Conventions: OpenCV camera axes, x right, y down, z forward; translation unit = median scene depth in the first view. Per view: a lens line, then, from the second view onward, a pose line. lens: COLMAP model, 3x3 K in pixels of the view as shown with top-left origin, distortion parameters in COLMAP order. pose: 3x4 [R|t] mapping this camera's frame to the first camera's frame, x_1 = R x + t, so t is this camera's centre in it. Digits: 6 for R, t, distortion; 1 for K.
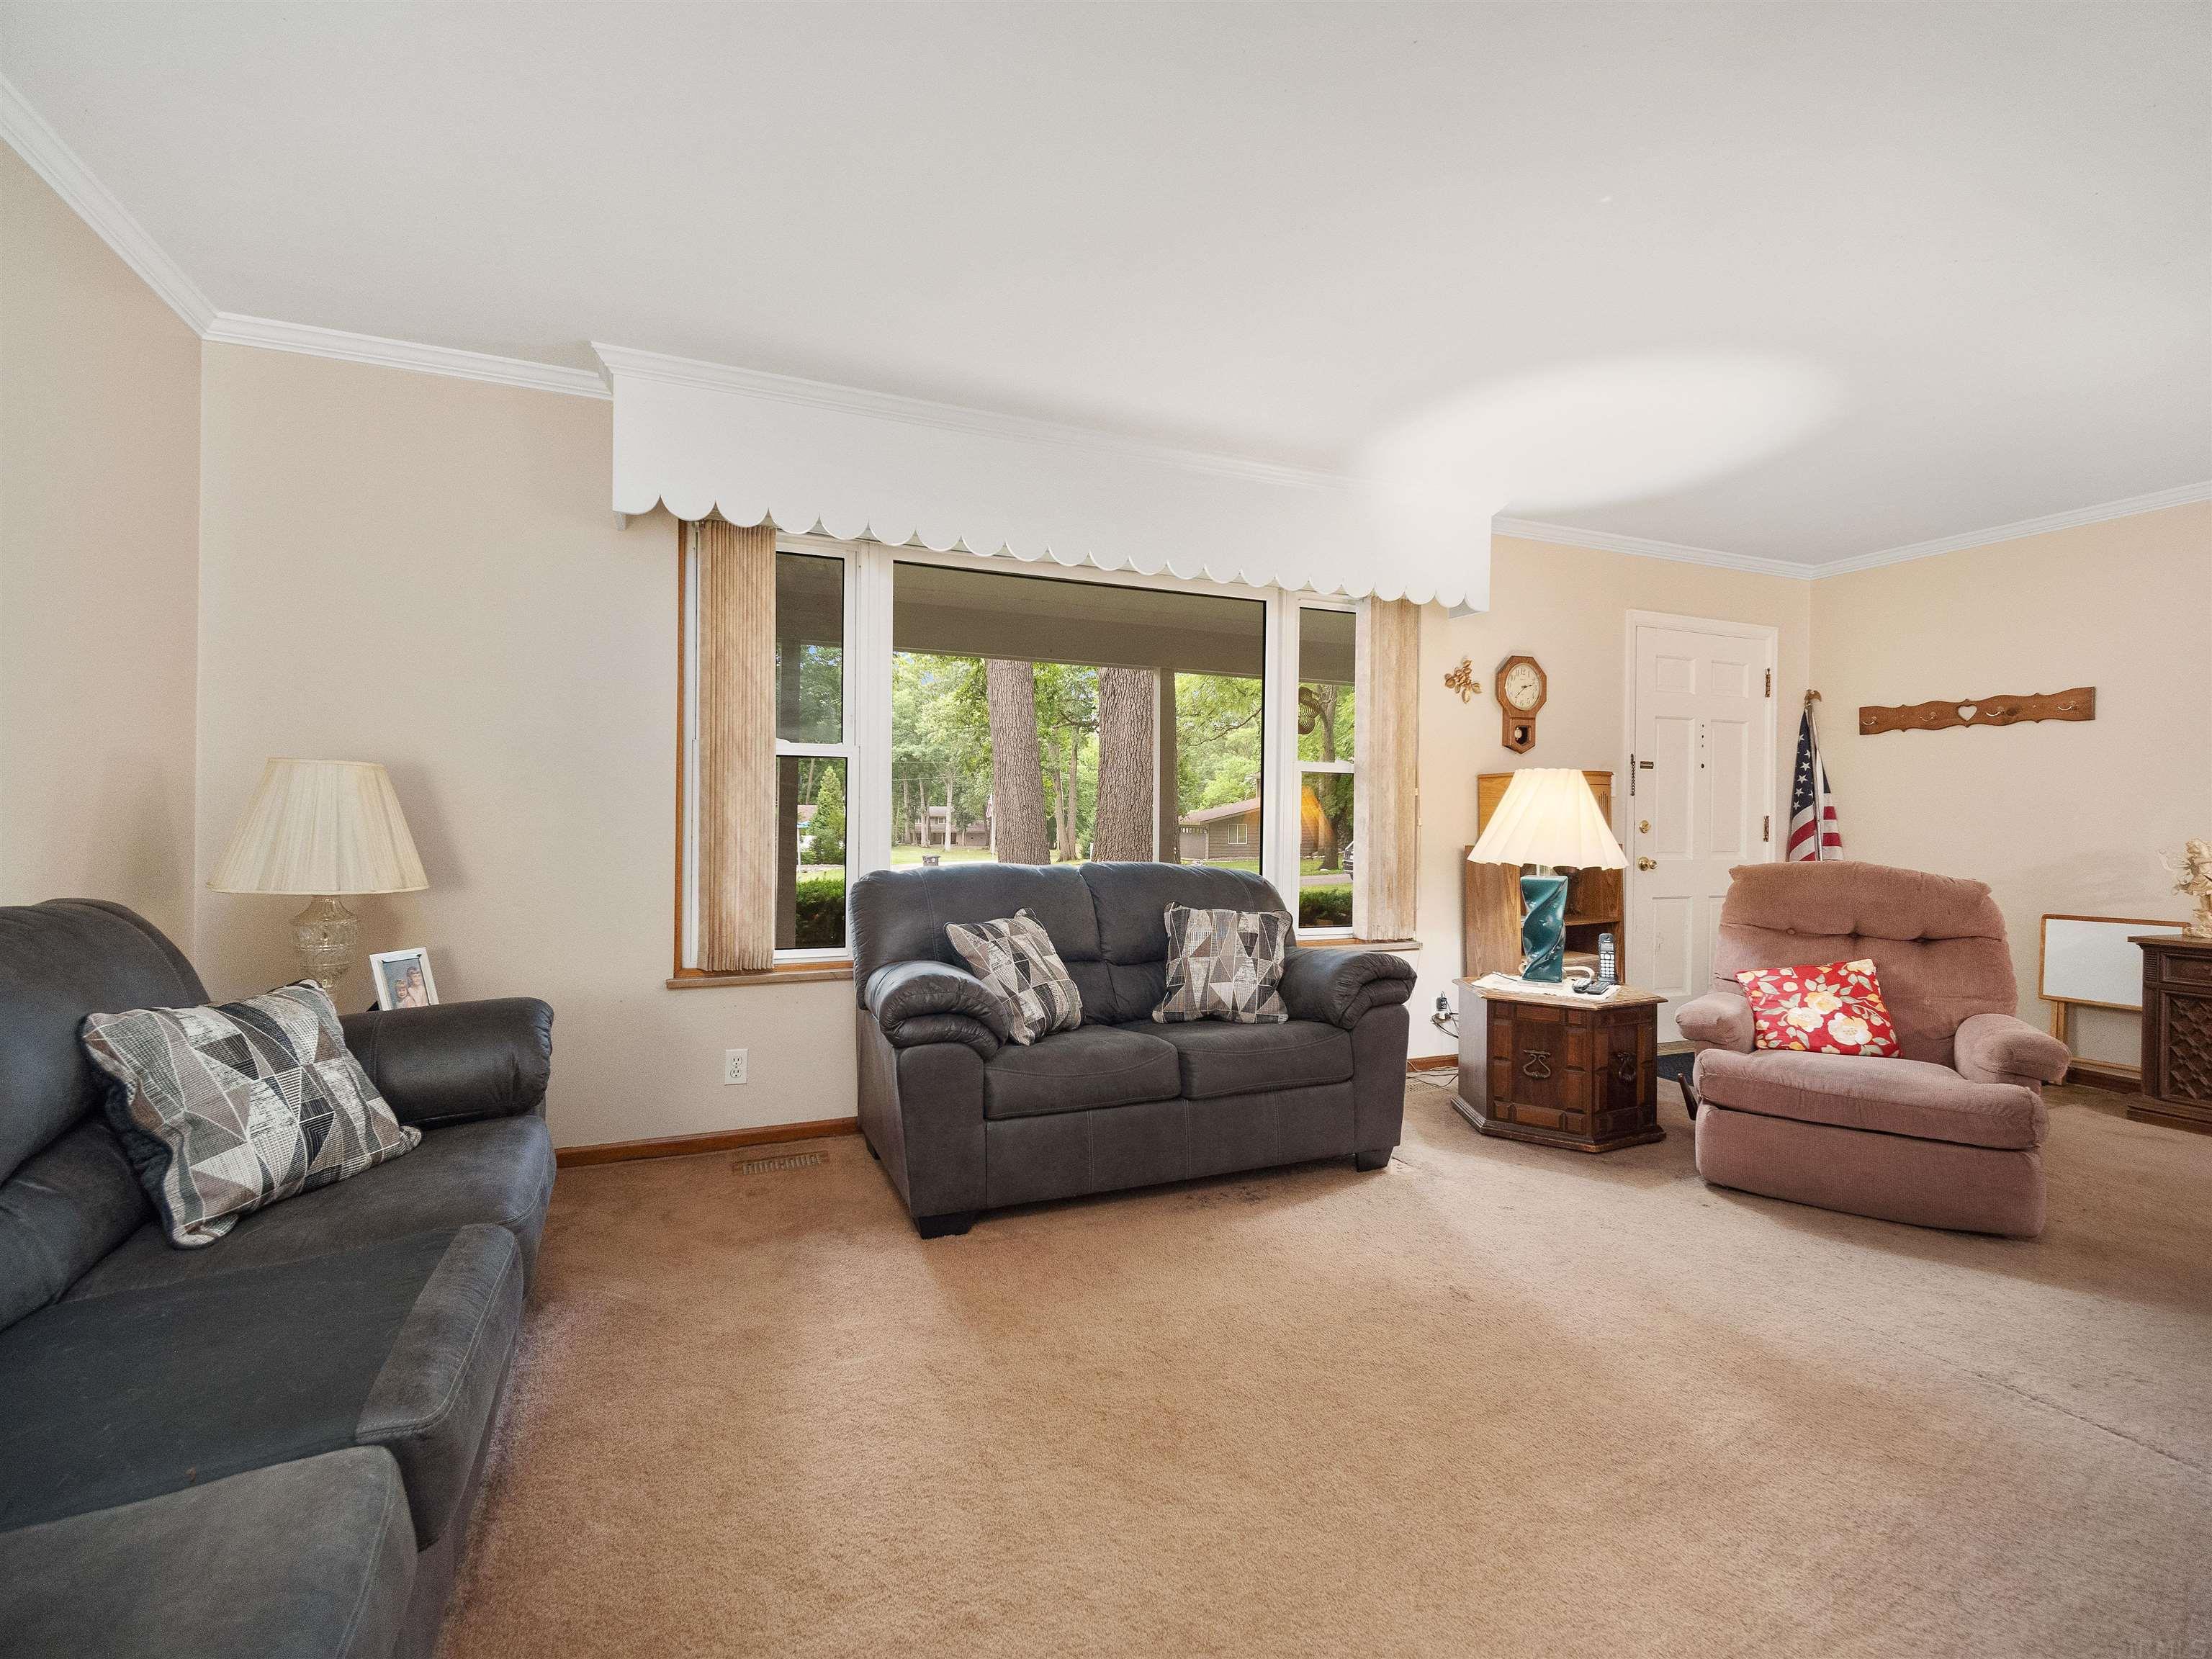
lens RADIAL K [[987.2, 0, 1098.1], [0, 987.2, 817.0], [0, 0, 1]] dist [0.011932, -0.007751]
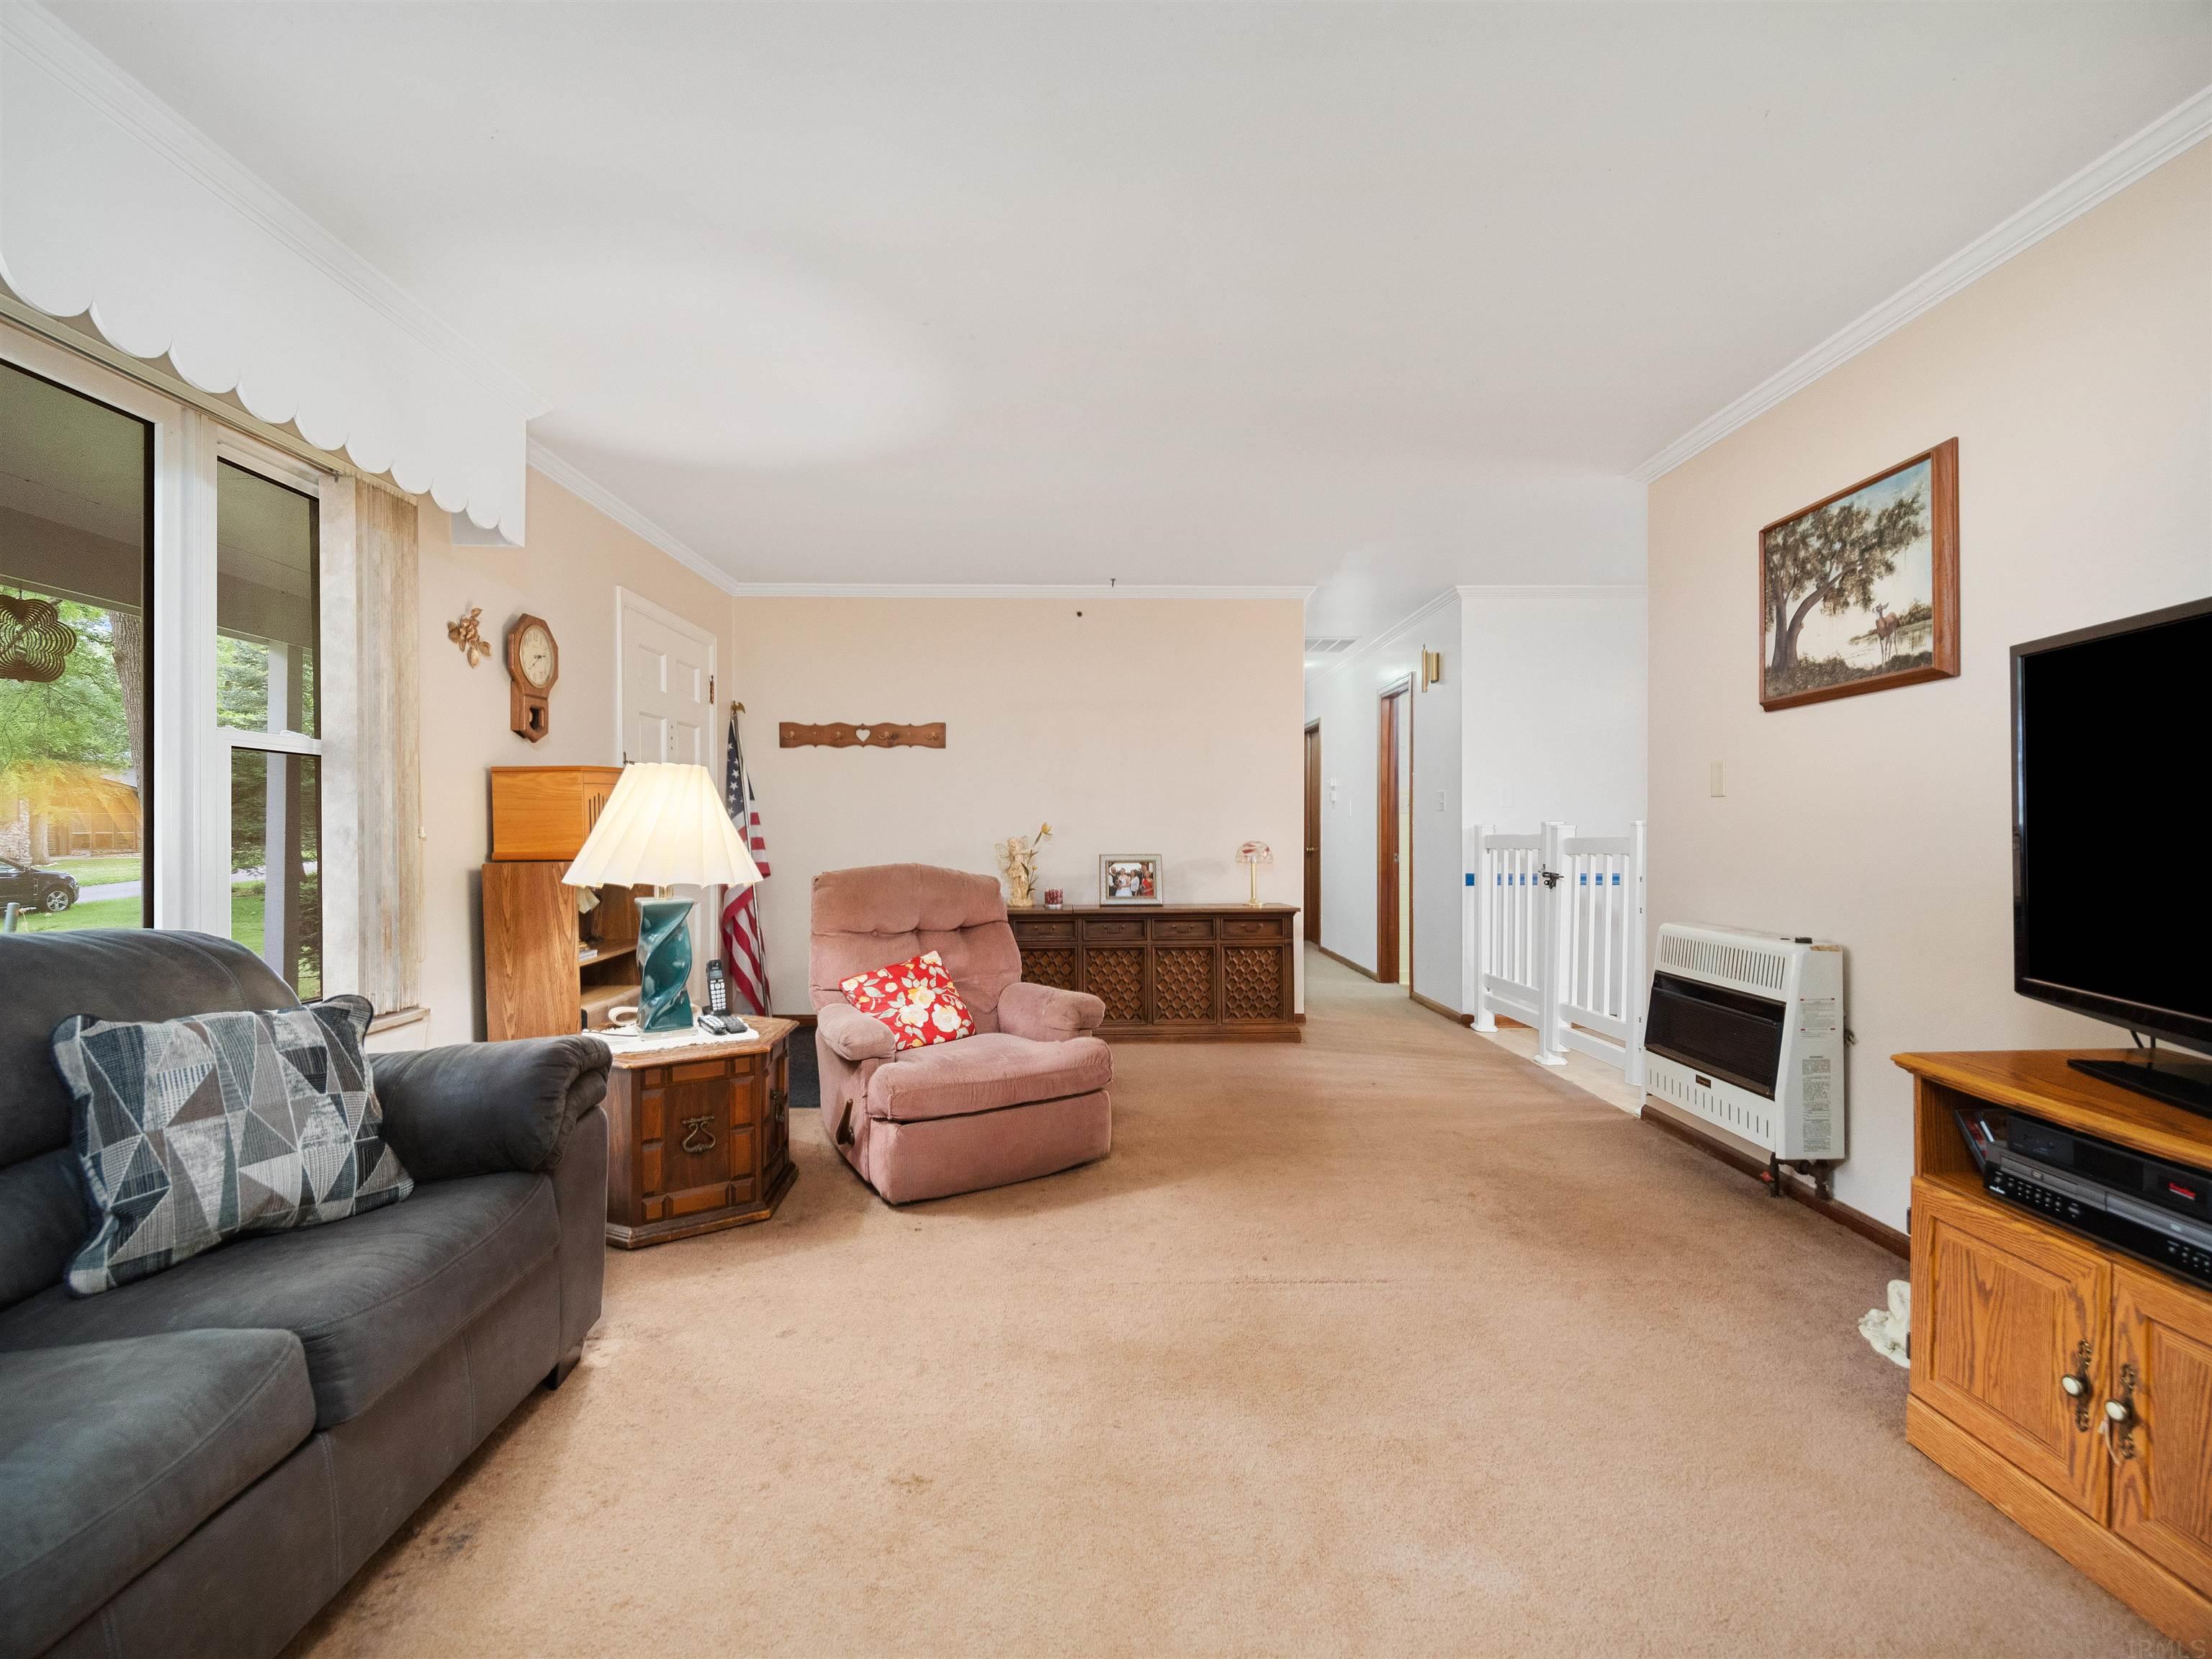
lens RADIAL K [[987.2, 0, 1109.9], [0, 987.2, 831.0], [0, 0, 1]] dist [0.011932, -0.007751]
pose [[0.380141, -0.011649, 0.924855, -0.164093], [0.002724, 0.999930, 0.011475, -0.002905], [-0.924925, -0.001843, 0.380146, 0.389420]]
